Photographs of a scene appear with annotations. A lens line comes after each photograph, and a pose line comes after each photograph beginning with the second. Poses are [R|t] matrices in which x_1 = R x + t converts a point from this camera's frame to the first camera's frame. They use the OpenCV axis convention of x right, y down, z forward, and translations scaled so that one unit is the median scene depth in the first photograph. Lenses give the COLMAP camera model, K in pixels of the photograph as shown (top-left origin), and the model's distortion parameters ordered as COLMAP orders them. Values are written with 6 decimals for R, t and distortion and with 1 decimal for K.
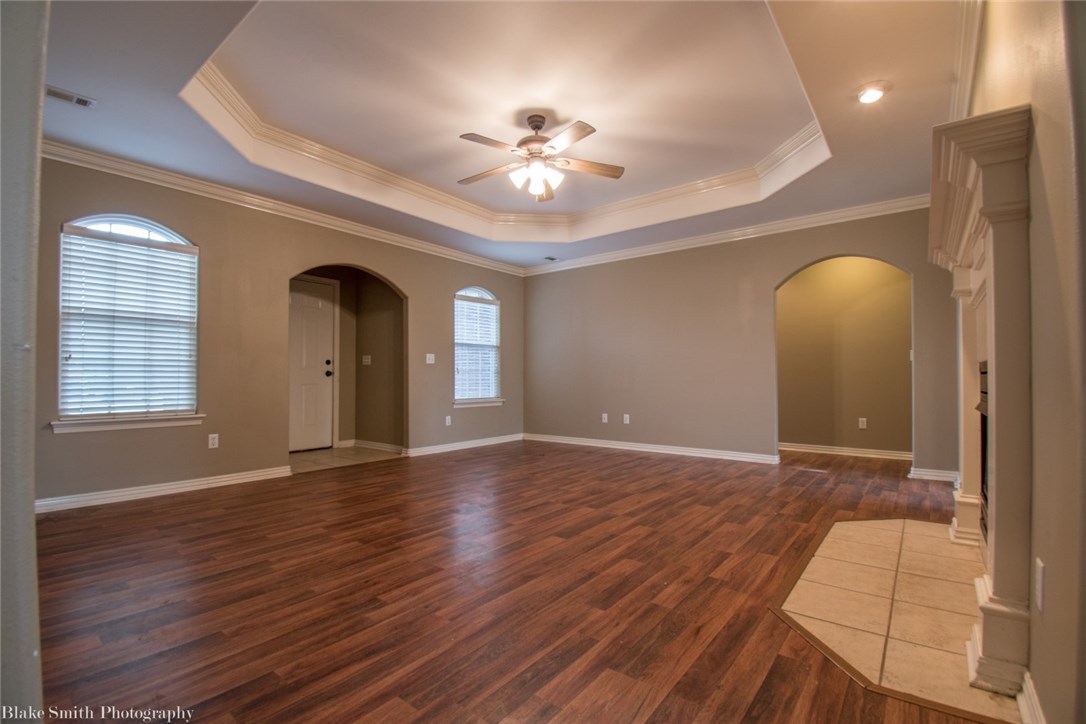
lens RADIAL K [[480.1, 0, 547.8], [0, 480.1, 372.8], [0, 0, 1]] dist [0.000245, -0.000086]
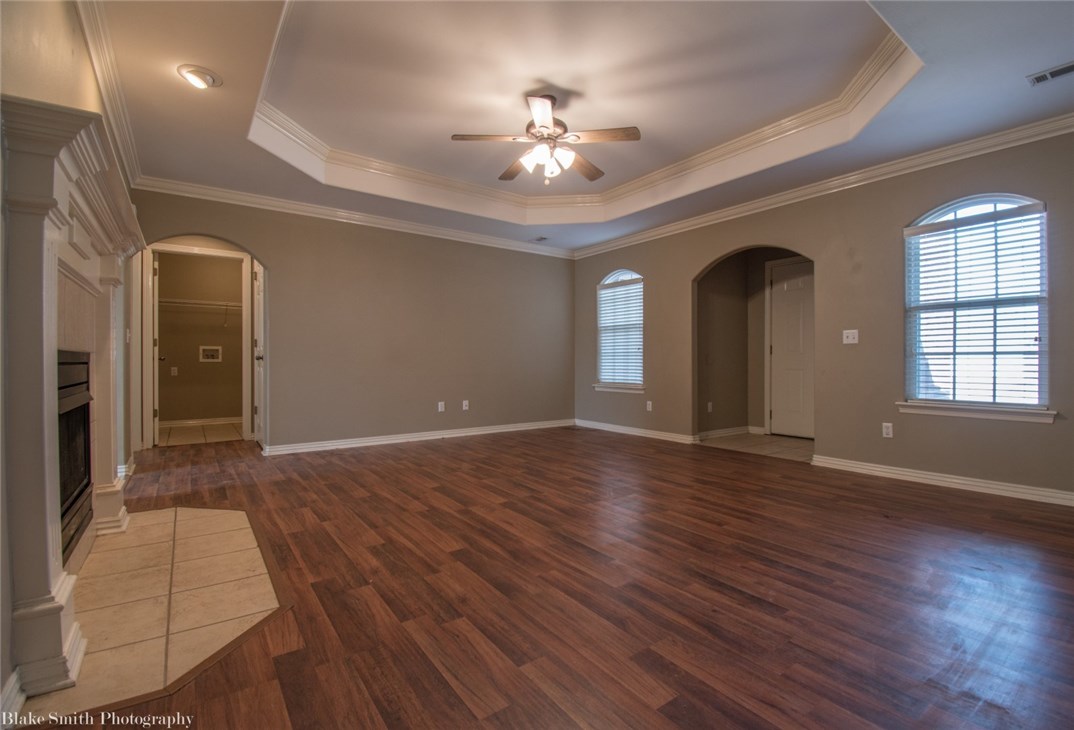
lens RADIAL K [[483.8, 0, 551.1], [0, 483.8, 359.7], [0, 0, 1]] dist [-0.014408, -0.000542]
pose [[-0.255045, -0.000766, -0.966929, 1.032202], [0.008491, 0.999959, -0.003032, 0.005646], [0.966892, -0.008984, -0.255028, 1.400501]]
